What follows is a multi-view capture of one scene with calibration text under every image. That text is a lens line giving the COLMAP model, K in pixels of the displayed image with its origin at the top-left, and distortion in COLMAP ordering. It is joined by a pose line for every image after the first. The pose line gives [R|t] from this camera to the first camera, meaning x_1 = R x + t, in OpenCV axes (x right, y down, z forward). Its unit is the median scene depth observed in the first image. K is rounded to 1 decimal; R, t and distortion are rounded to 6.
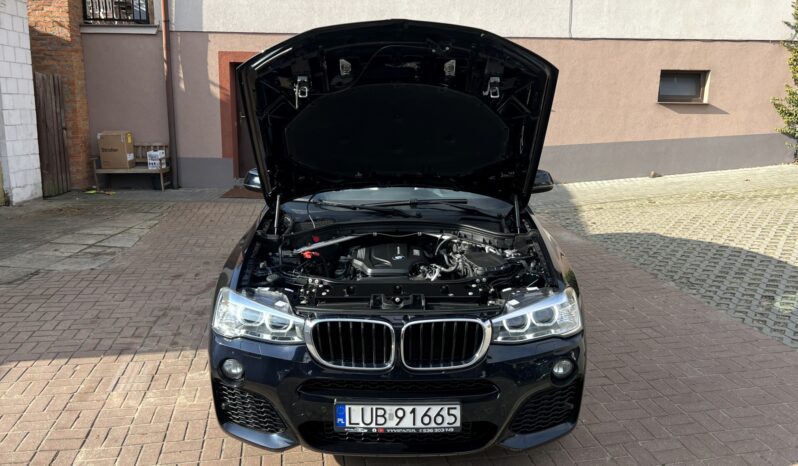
lens RADIAL K [[623.3, 0, 399.0], [0, 623.3, 233.0], [0, 0, 1]] dist [0.075267, -0.150003]
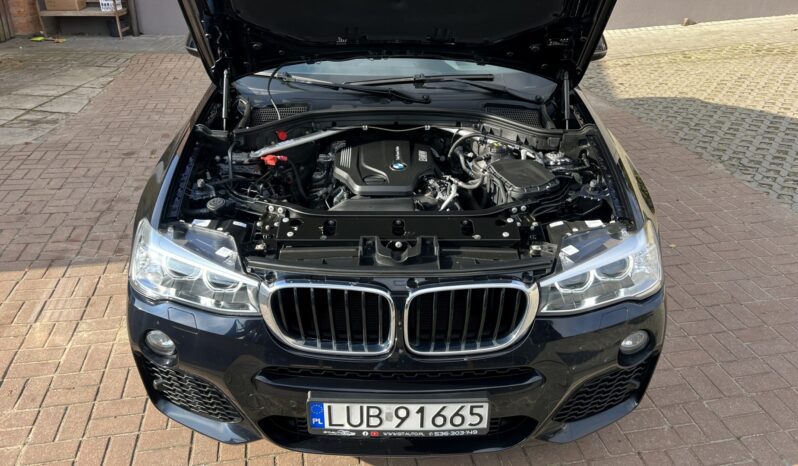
lens RADIAL K [[623.7, 0, 398.9], [0, 623.7, 242.6], [0, 0, 1]] dist [0.057497, -0.069583]
pose [[0.999938, 0.002884, 0.010801, -0.007341], [-0.005523, 0.967427, 0.253092, -0.053505], [-0.009719, -0.253135, 0.967382, 0.277302]]
